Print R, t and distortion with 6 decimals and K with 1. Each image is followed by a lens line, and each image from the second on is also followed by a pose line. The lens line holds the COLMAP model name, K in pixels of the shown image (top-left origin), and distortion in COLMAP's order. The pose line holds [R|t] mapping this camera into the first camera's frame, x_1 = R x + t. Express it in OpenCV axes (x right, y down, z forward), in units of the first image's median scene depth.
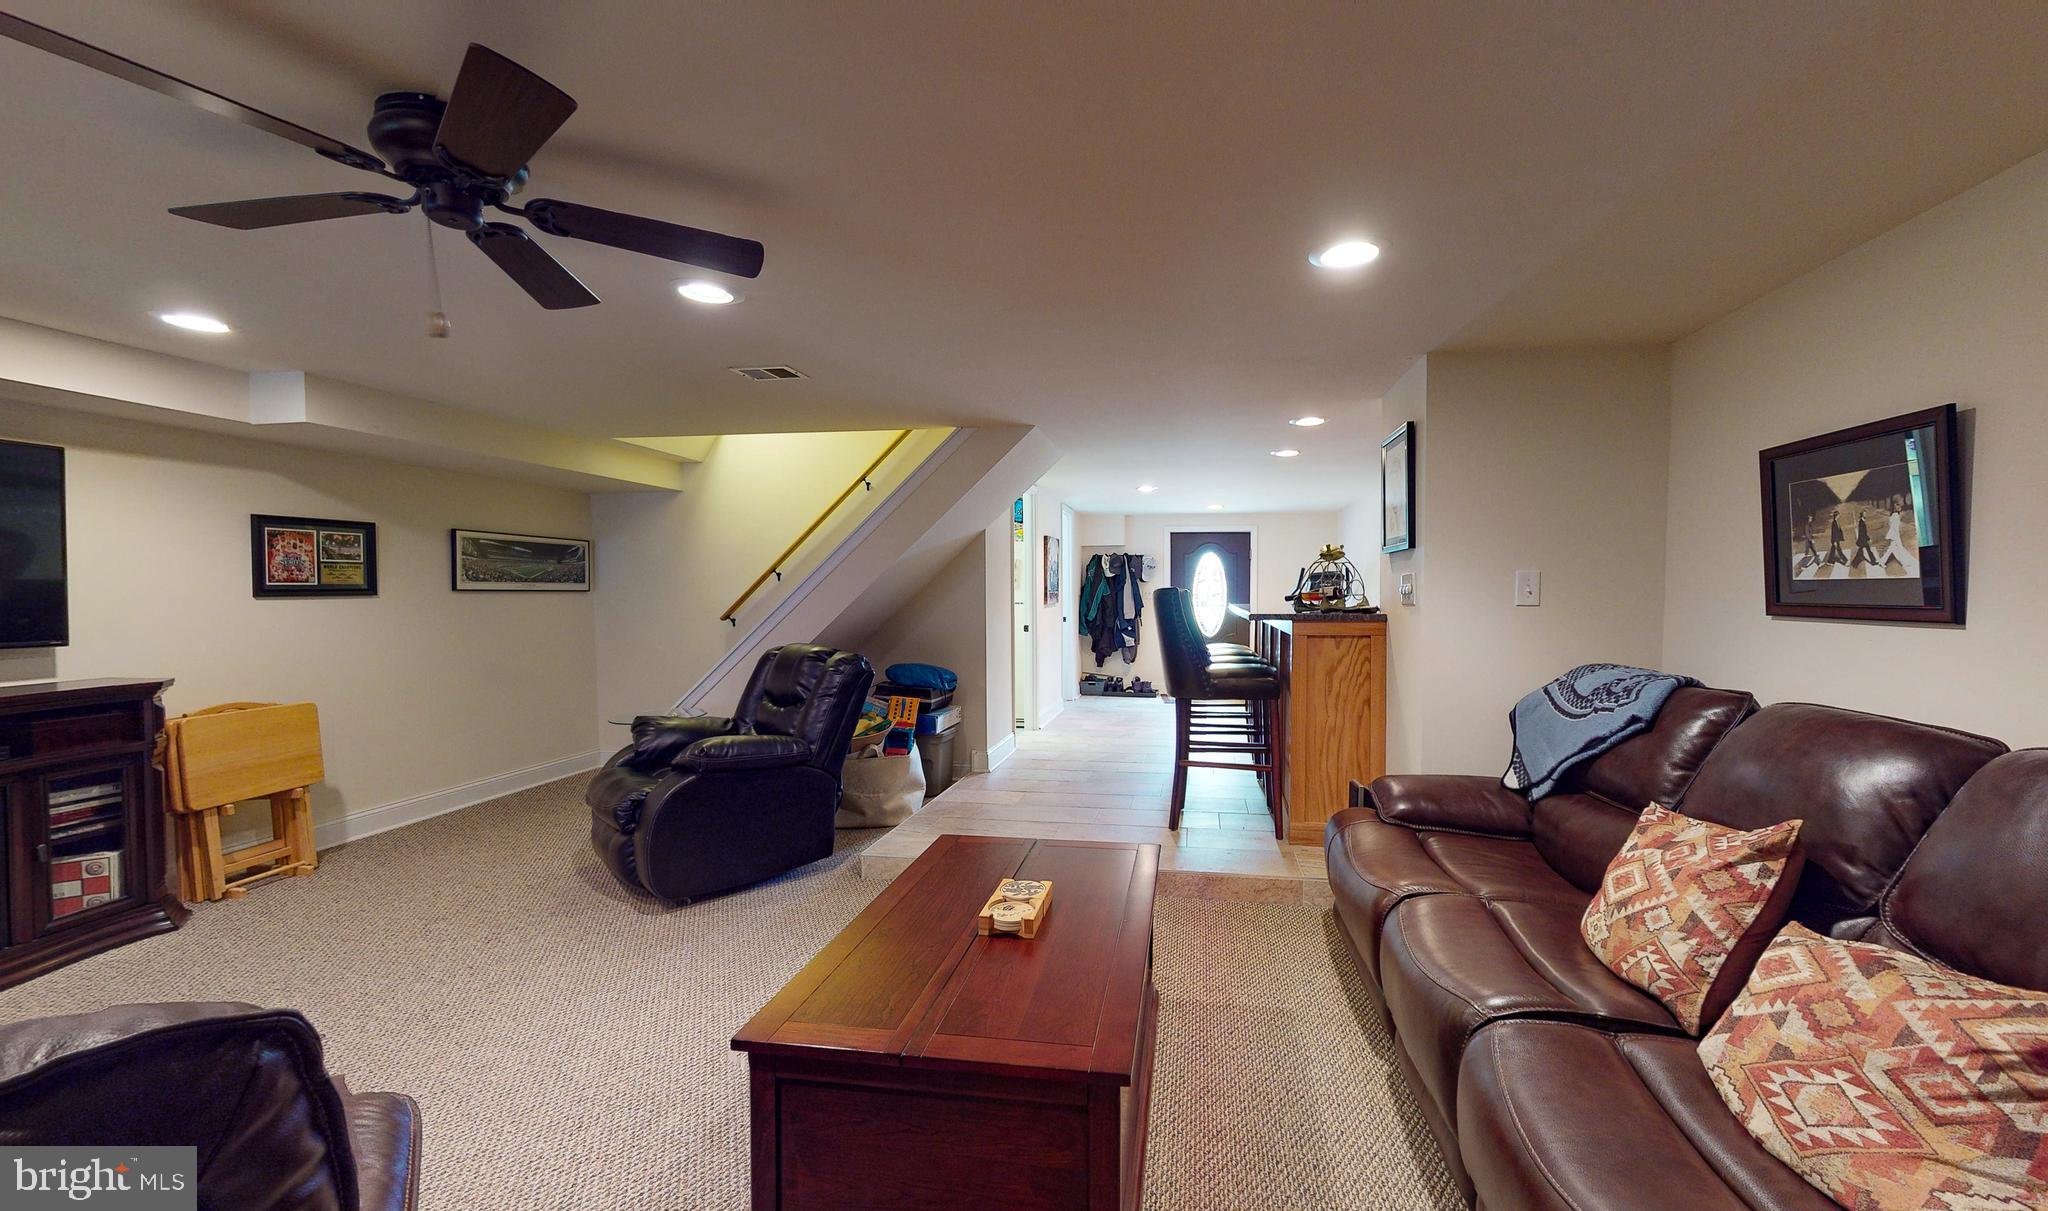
lens RADIAL K [[789.6, 0, 1080.5], [0, 789.6, 610.7], [0, 0, 1]] dist [0.001823, 0.000131]
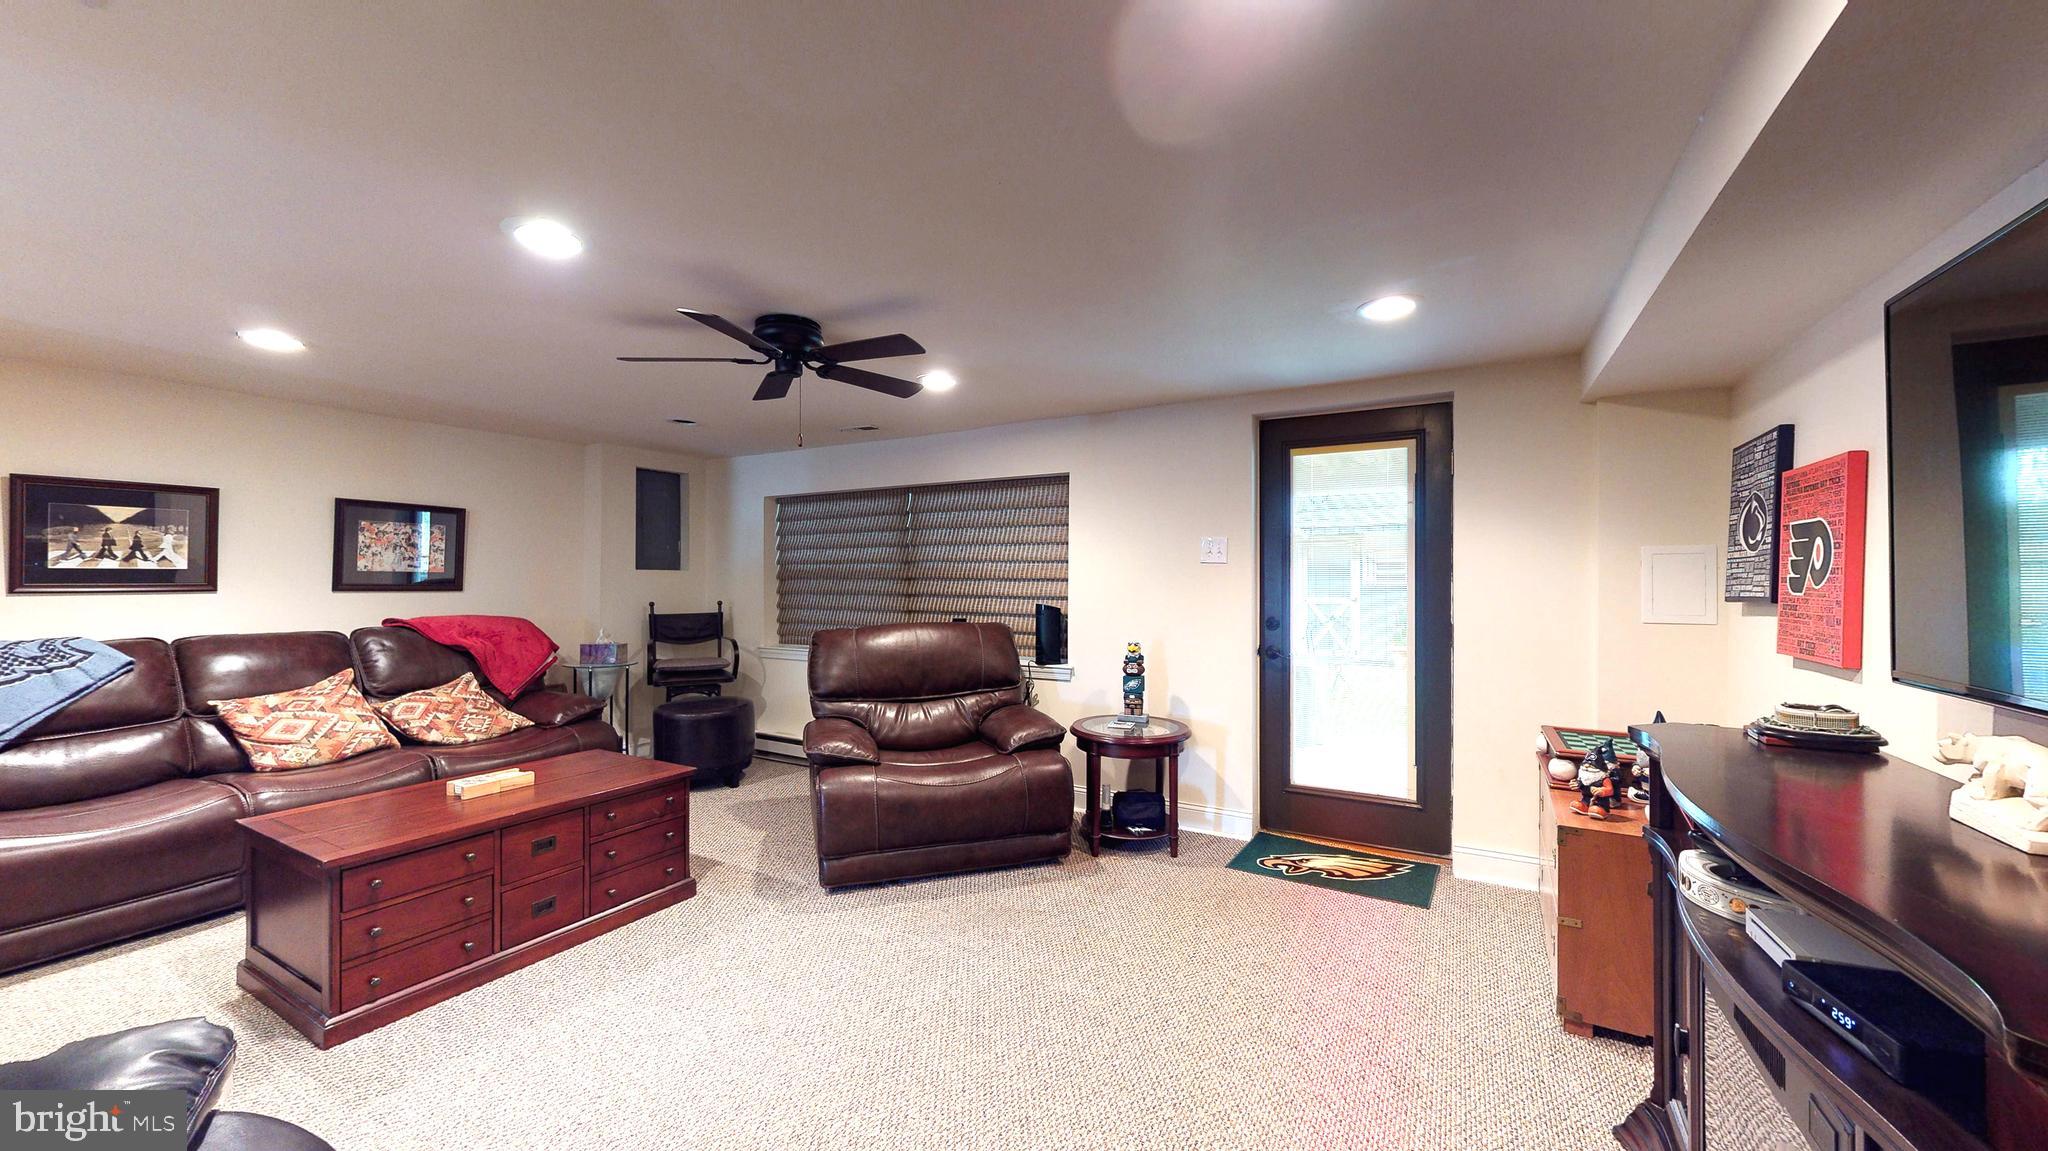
lens RADIAL K [[756.3, 0, 1027.5], [0, 756.3, 576.0], [0, 0, 1]] dist [-0.001606, -0.000459]
pose [[-0.930445, 0.000120, 0.366431, -1.466453], [0.008766, 0.999721, 0.021930, -0.043516], [-0.366326, 0.023617, -0.930187, 1.833439]]
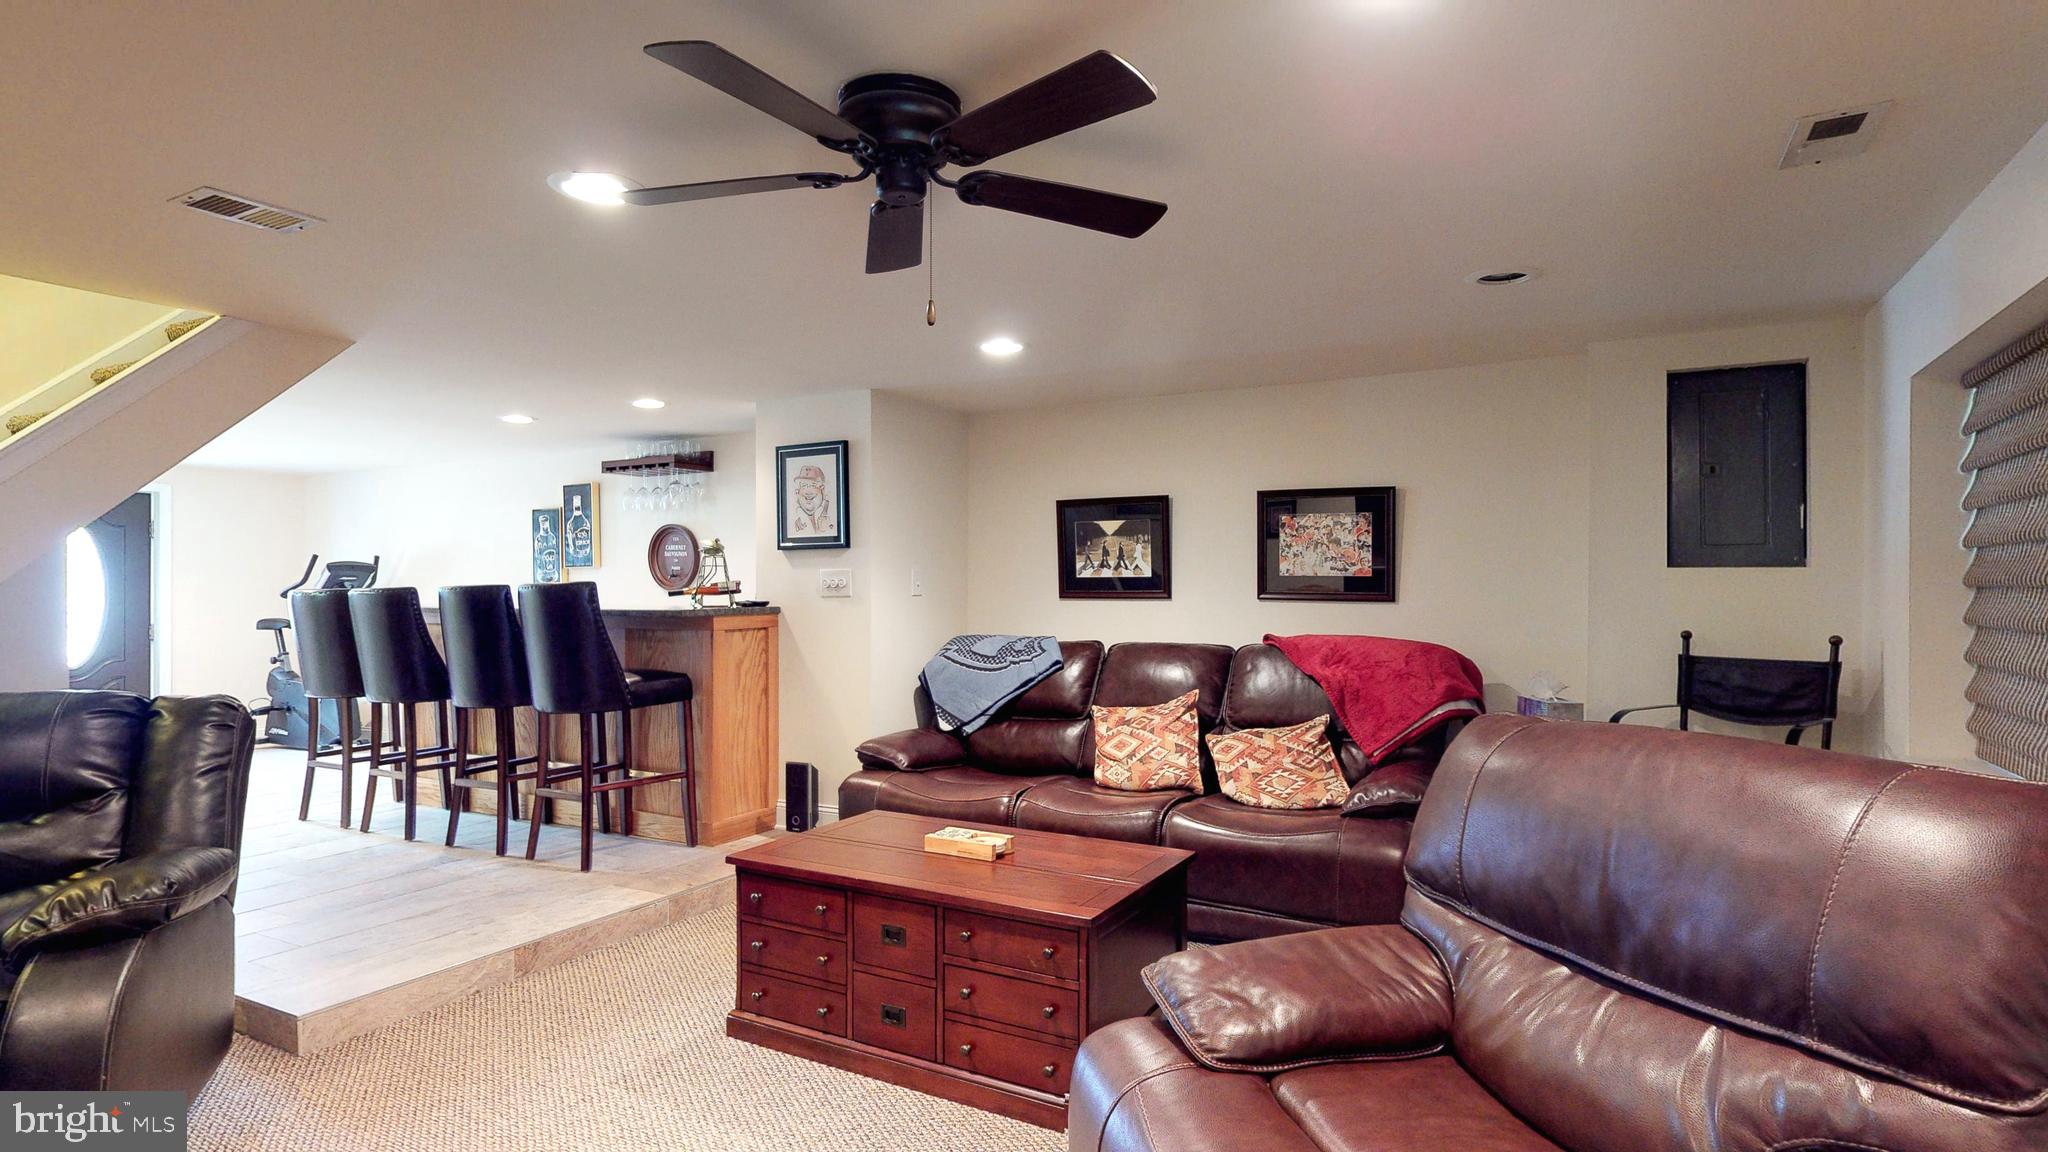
lens RADIAL K [[1047.6, 0, 1026.3], [0, 1047.6, 579.1], [0, 0, 1]] dist [0.004915, 0.000363]
pose [[0.363433, 0.002139, 0.931618, -1.447243], [0.028154, 0.999515, -0.013278, -0.007581], [-0.931195, 0.031054, 0.363197, 0.296063]]
